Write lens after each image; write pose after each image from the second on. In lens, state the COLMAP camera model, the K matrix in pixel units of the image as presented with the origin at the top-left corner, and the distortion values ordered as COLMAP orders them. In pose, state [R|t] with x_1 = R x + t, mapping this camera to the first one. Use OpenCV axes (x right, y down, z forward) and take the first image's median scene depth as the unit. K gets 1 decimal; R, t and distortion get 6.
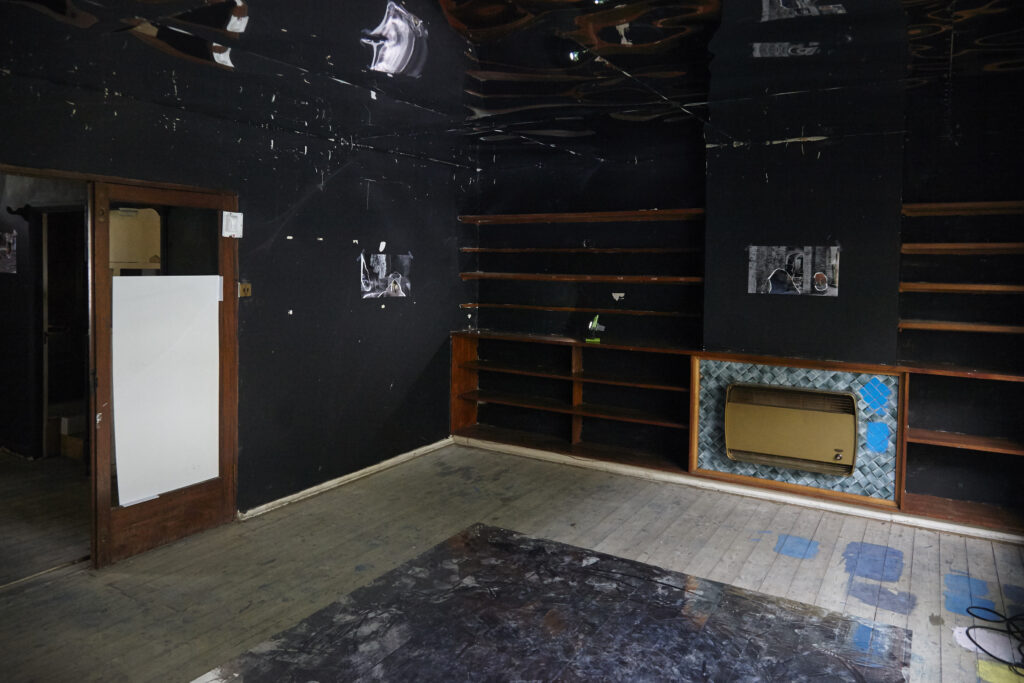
lens RADIAL K [[706.5, 0, 517.8], [0, 706.5, 293.5], [0, 0, 1]] dist [0.007168, -0.000955]
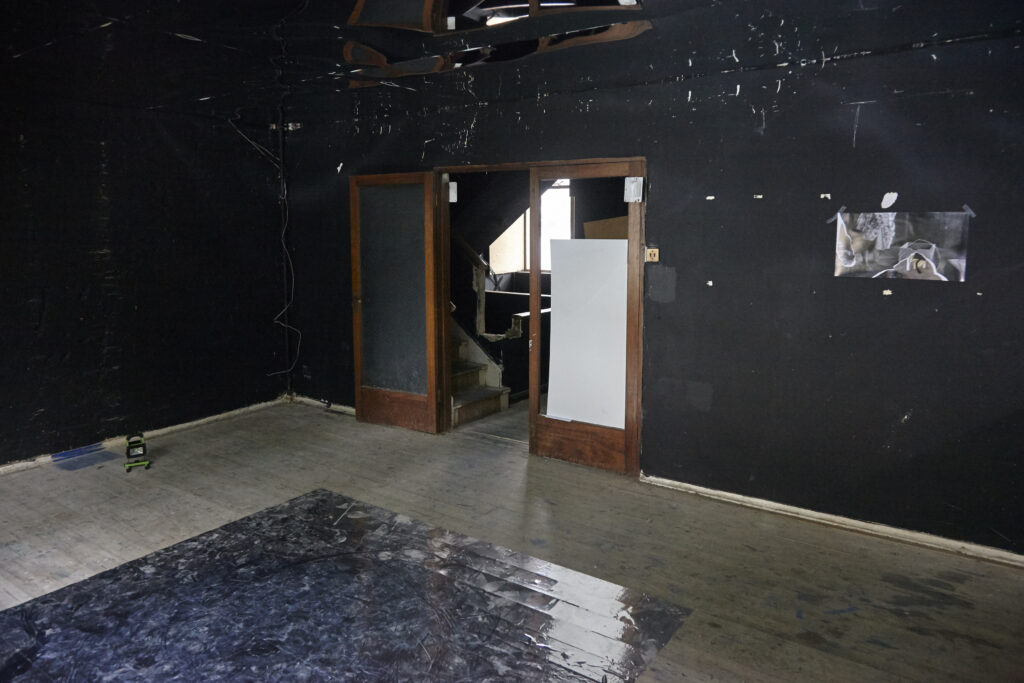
lens RADIAL K [[706.5, 0, 508.9], [0, 706.5, 298.9], [0, 0, 1]] dist [0.007168, -0.000955]
pose [[-0.090145, 0.089881, -0.991864, 0.515531], [-0.041454, 0.994718, 0.093907, -0.023704], [0.995065, 0.049582, -0.085943, 0.742668]]
